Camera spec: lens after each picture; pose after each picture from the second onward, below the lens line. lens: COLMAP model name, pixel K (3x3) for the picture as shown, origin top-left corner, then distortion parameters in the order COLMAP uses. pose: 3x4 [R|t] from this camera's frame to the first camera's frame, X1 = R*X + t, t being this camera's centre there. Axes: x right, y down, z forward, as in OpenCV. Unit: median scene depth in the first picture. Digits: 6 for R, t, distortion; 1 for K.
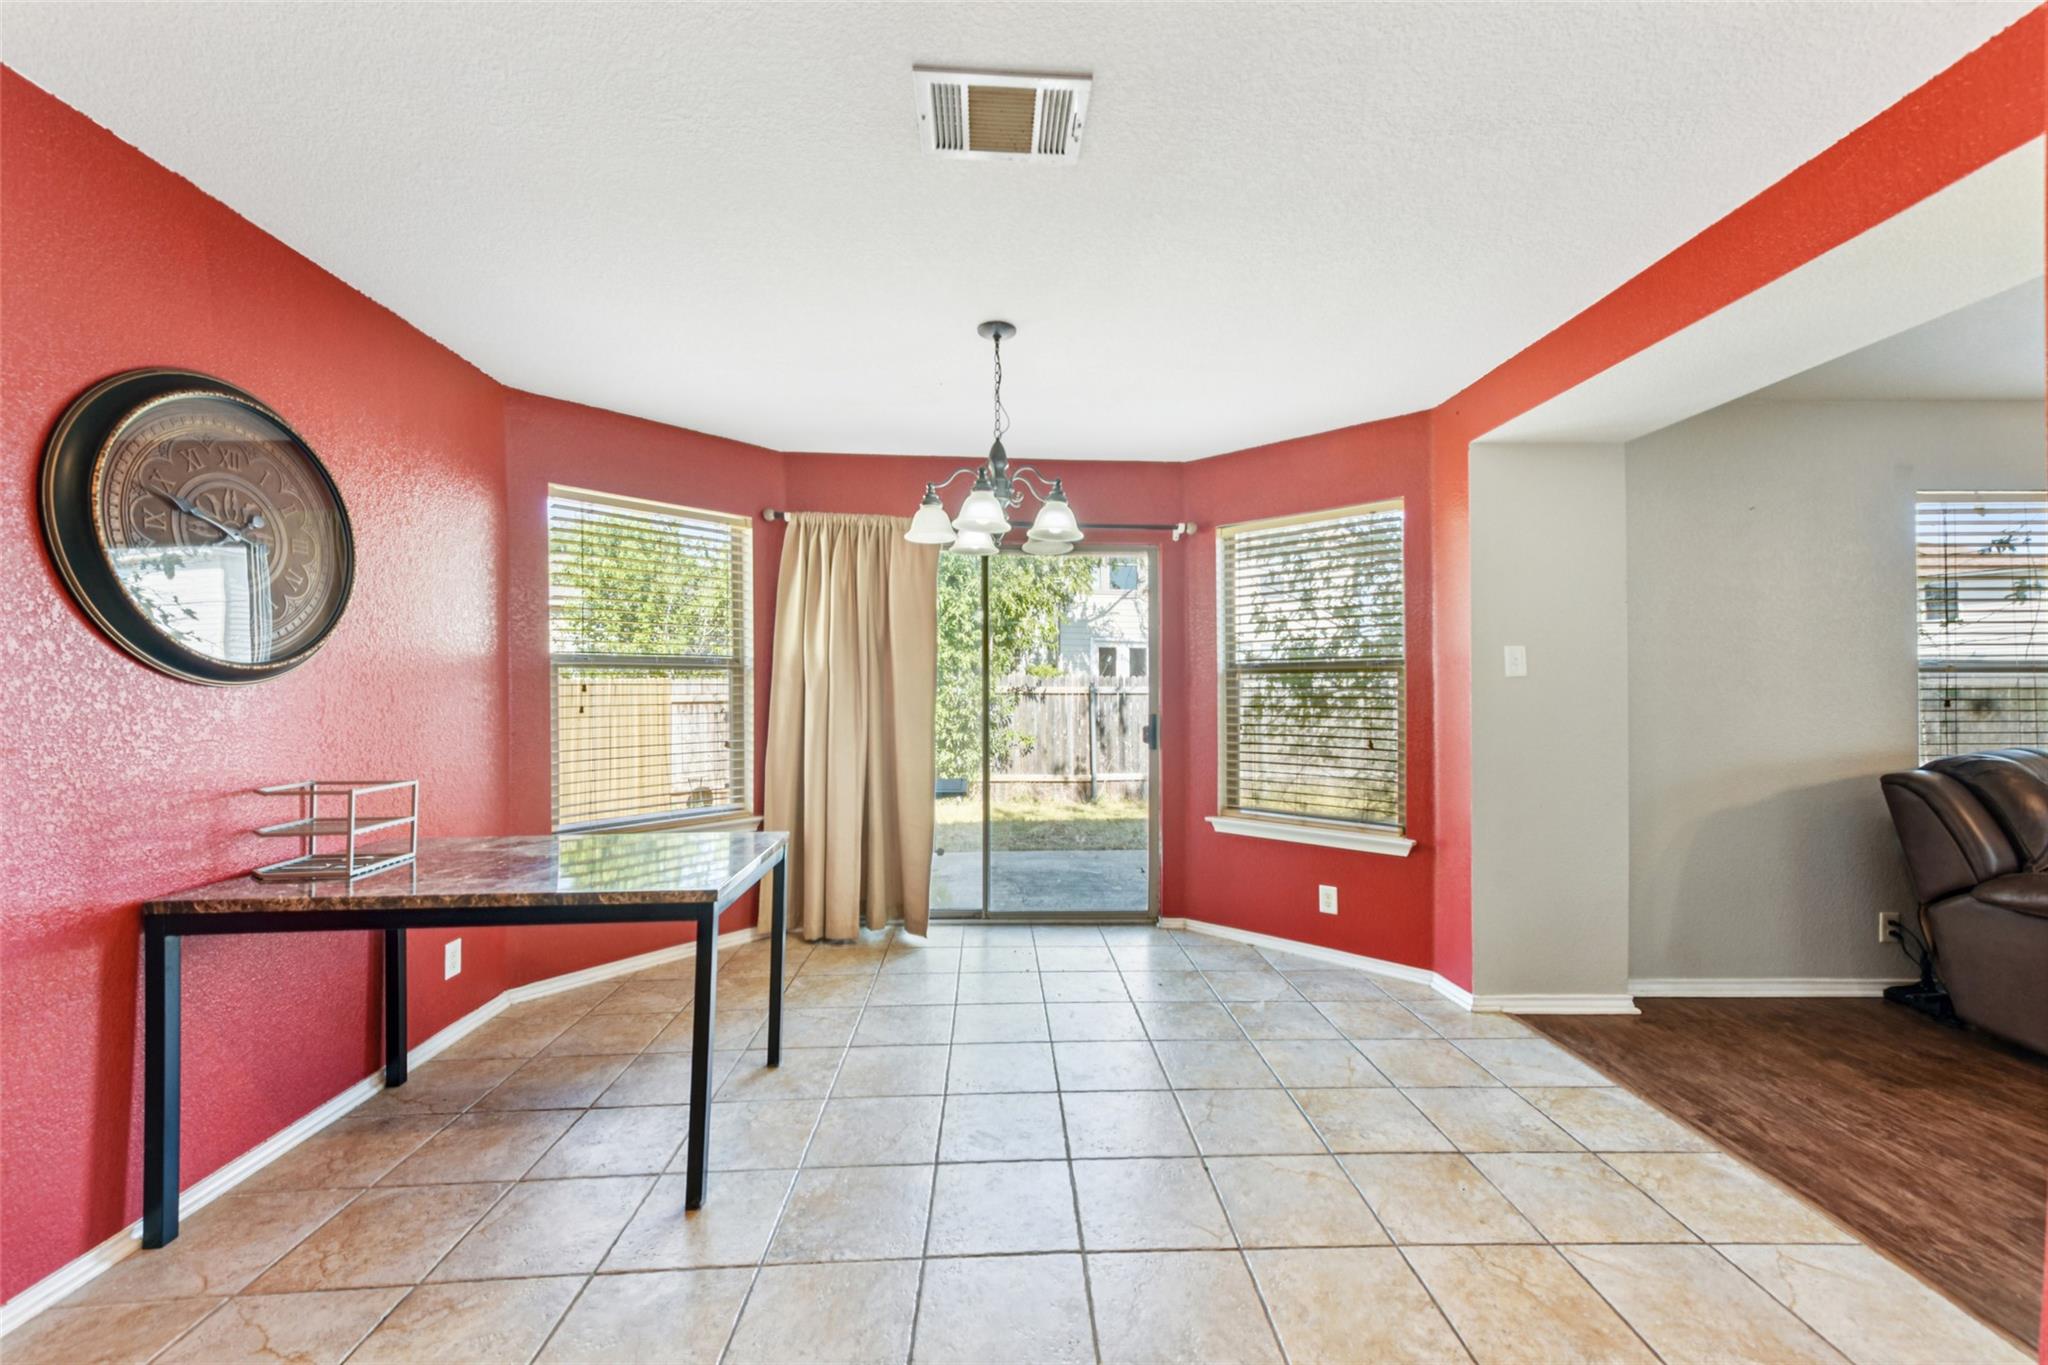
lens RADIAL K [[797.6, 0, 1032.5], [0, 797.6, 684.5], [0, 0, 1]] dist [0.028772, 0.000214]
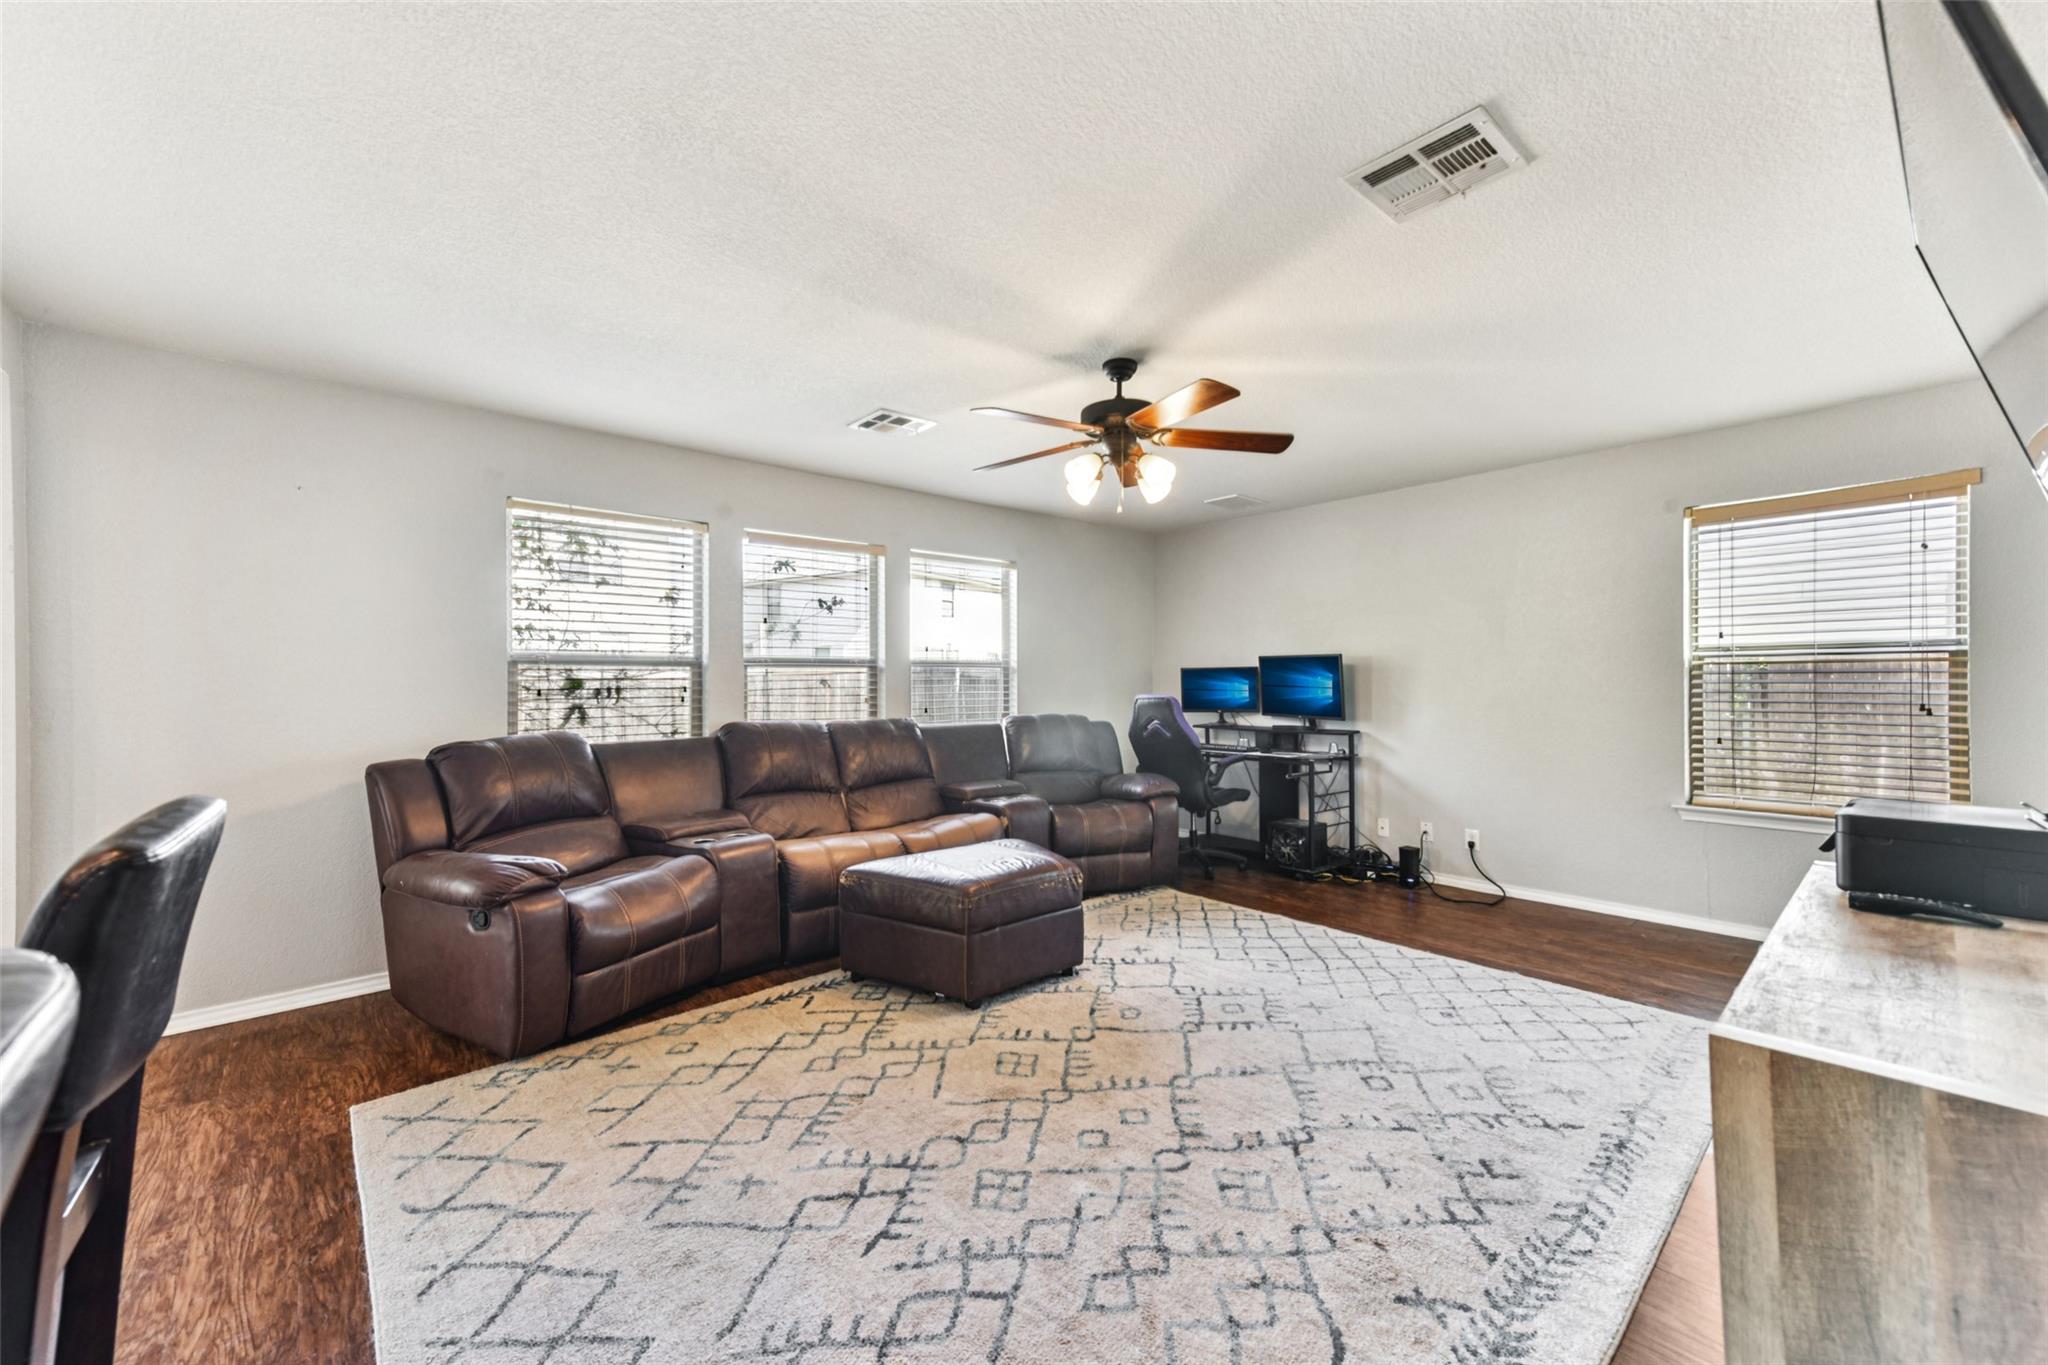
lens RADIAL K [[797.6, 0, 1032.5], [0, 797.6, 684.5], [0, 0, 1]] dist [0.028772, 0.000214]
pose [[0.775047, -0.006487, 0.631871, 0.938473], [0.003302, 0.999975, 0.006216, 0.006092], [-0.631895, -0.002731, 0.775049, -0.254825]]
